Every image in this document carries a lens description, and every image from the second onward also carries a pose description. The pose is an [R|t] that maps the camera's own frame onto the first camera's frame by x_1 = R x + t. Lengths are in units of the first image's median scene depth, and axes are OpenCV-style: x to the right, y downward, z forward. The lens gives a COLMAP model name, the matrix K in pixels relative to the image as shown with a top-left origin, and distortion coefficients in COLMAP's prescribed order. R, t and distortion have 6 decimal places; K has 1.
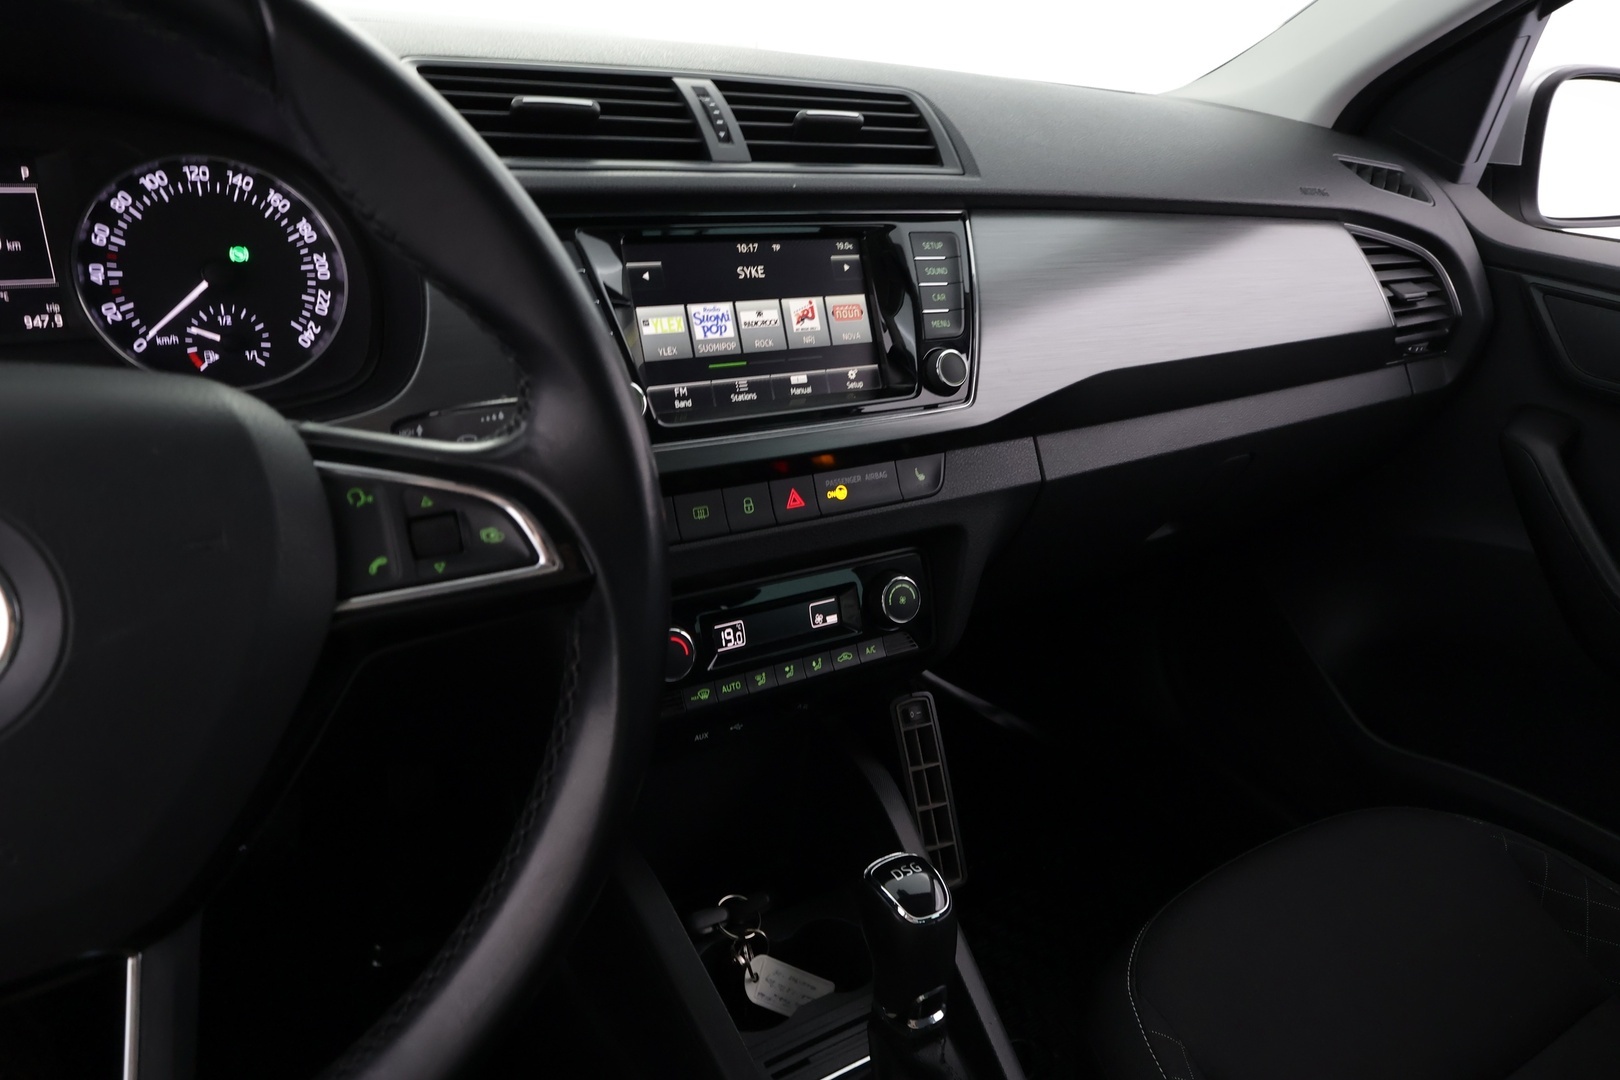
lens RADIAL K [[1044.4, 0, 810.0], [0, 1044.4, 540.0], [0, 0, 1]] dist [0.004598, 0.001148]
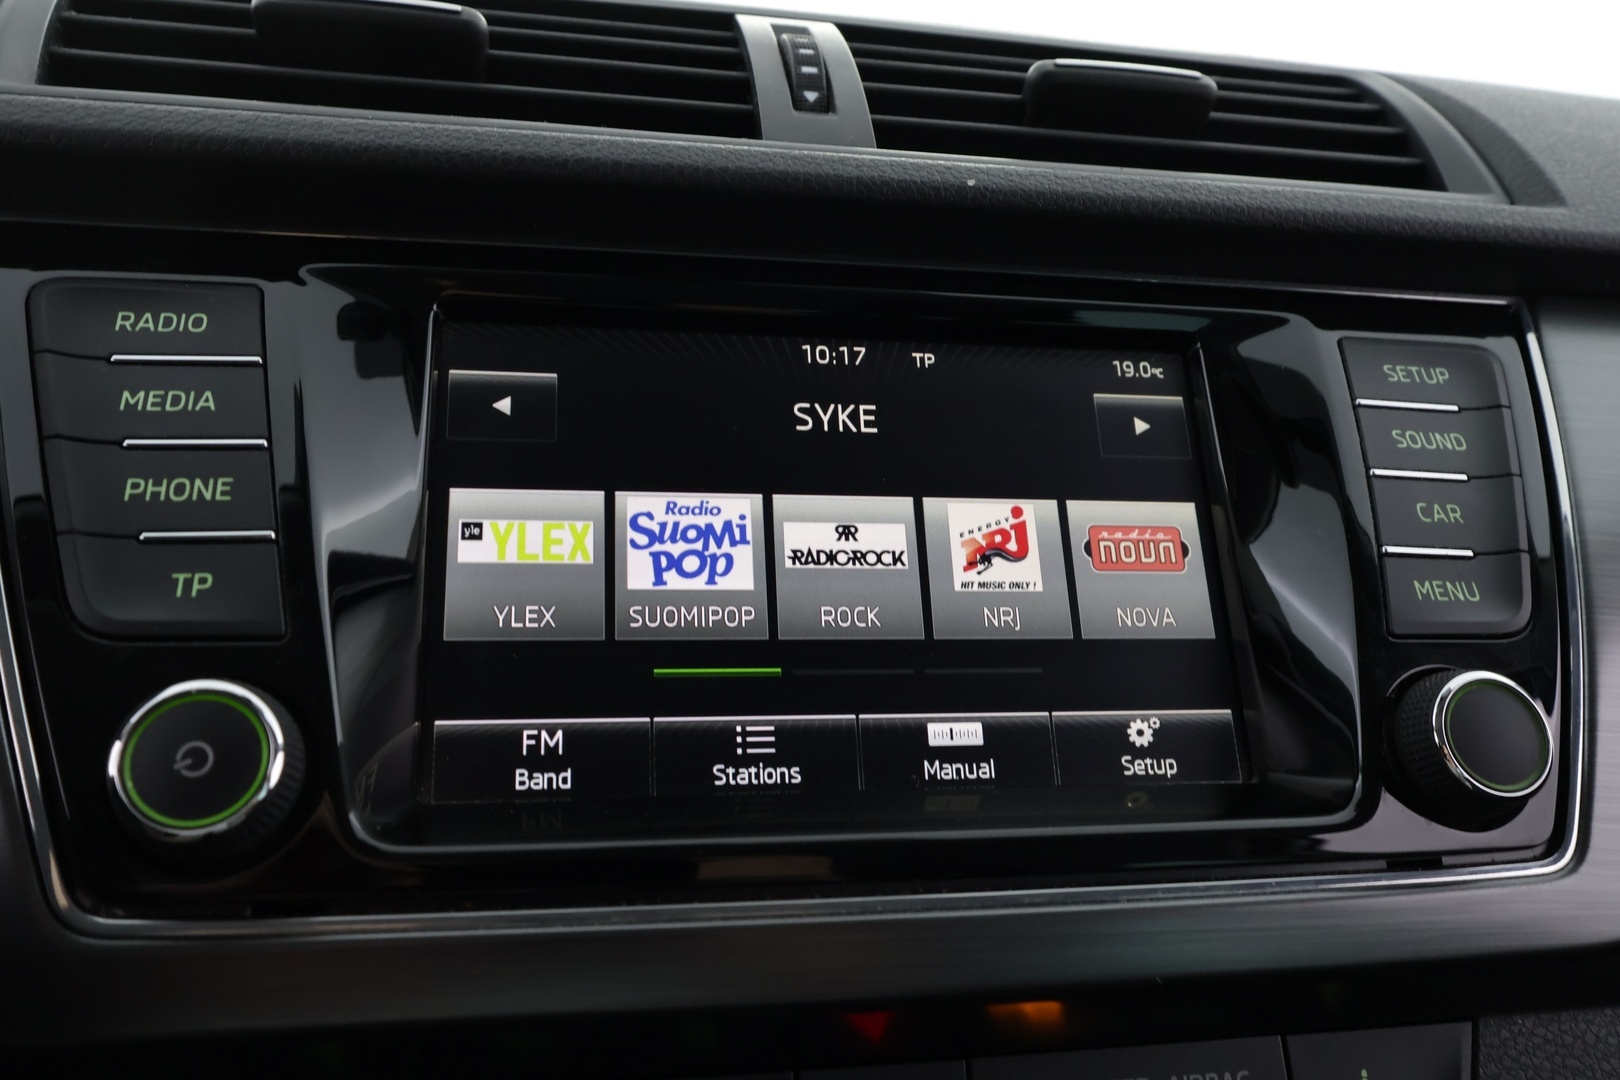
lens RADIAL K [[1281.5, 0, 810.0], [0, 1281.5, 540.0], [0, 0, 1]] dist [0.000616, 0.007213]
pose [[0.937860, 0.015762, -0.346657, 0.085267], [-0.123274, 0.948943, -0.290363, -0.093514], [0.324381, 0.315054, 0.891918, 0.635835]]
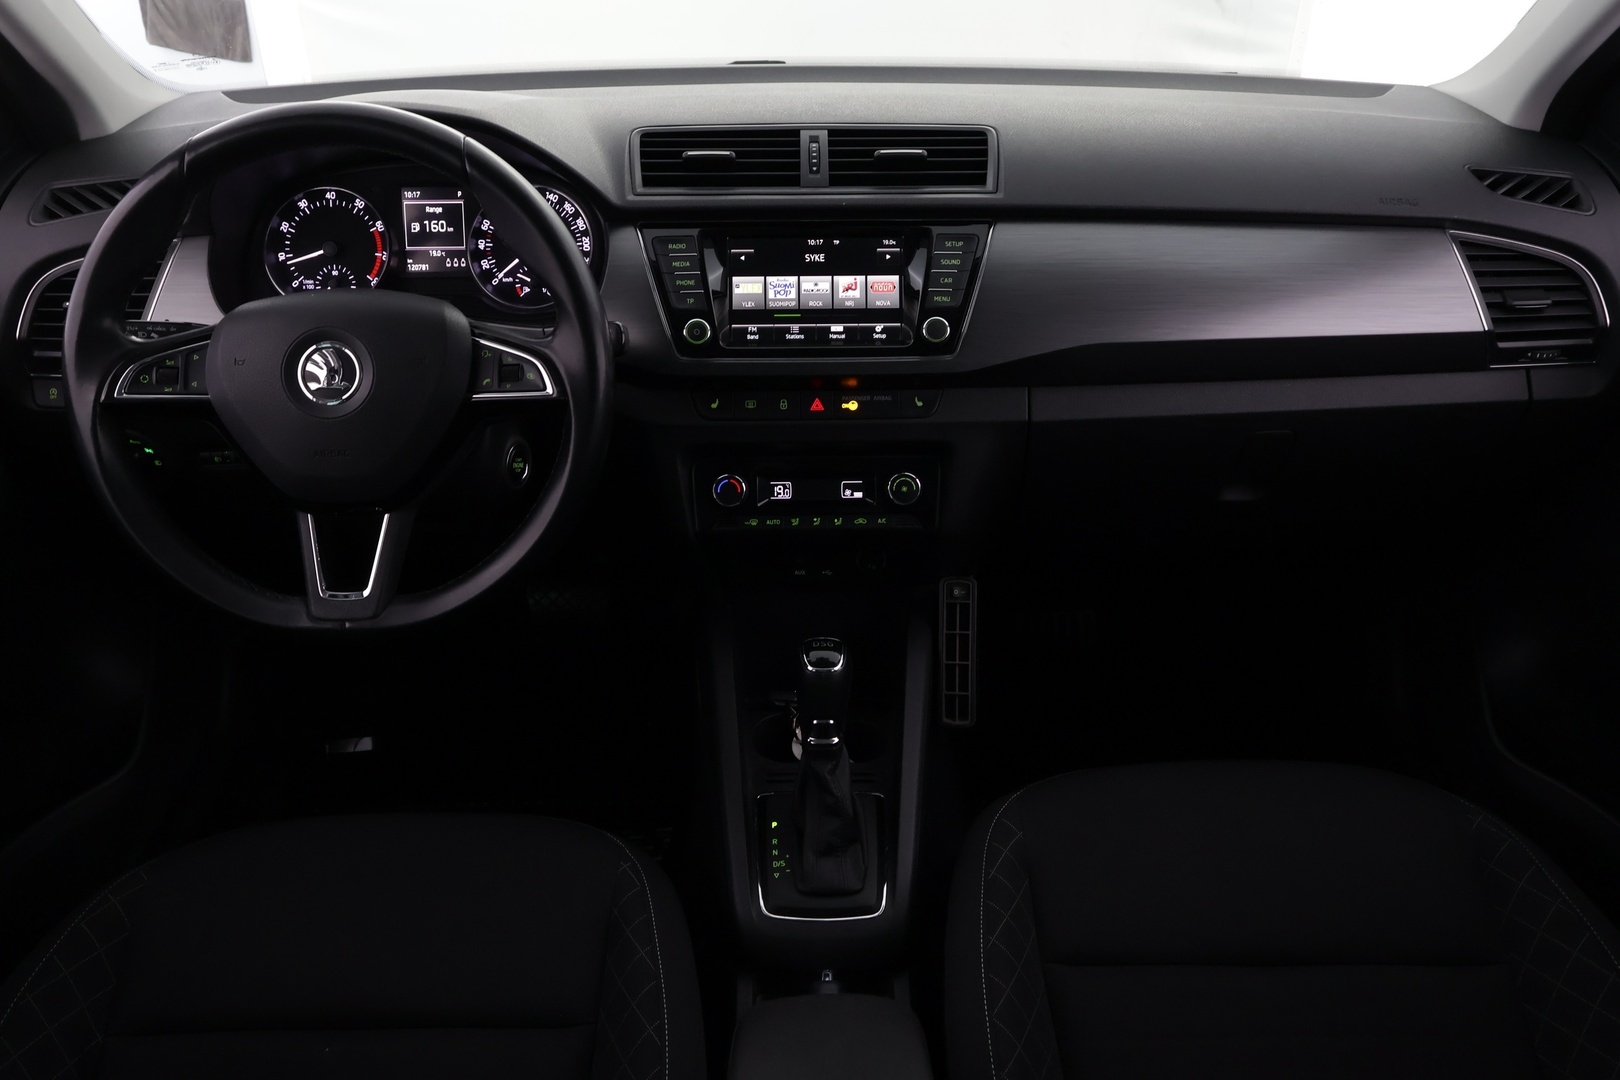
lens RADIAL K [[1281.5, 0, 810.0], [0, 1281.5, 540.0], [0, 0, 1]] dist [0.000616, 0.007213]
pose [[0.857149, 0.161777, -0.489002, 0.952918], [-0.156523, 0.986308, 0.051941, 0.062278], [0.490710, 0.032019, 0.870735, -0.665548]]
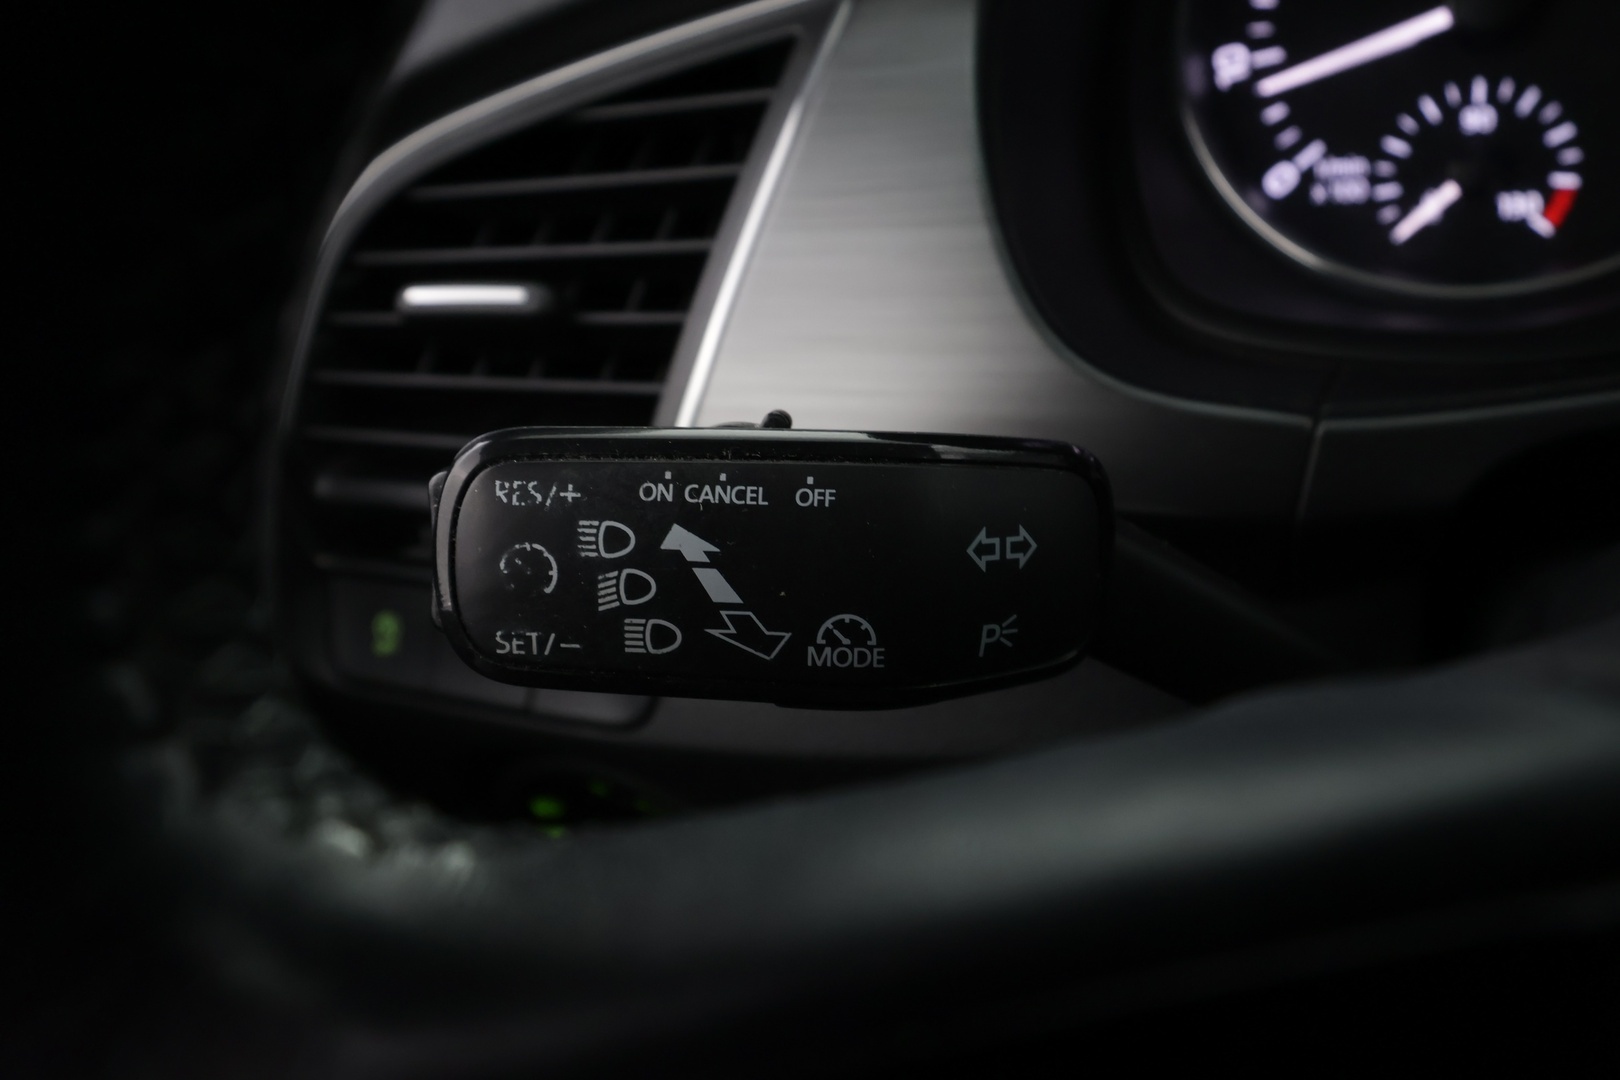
lens RADIAL K [[1281.5, 0, 810.0], [0, 1281.5, 540.0], [0, 0, 1]] dist [0.000616, 0.007213]
pose [[0.563101, 0.222059, -0.795994, -0.515099], [-0.164549, 0.974062, 0.155330, -0.021629], [0.809840, 0.043513, 0.585035, 0.290580]]
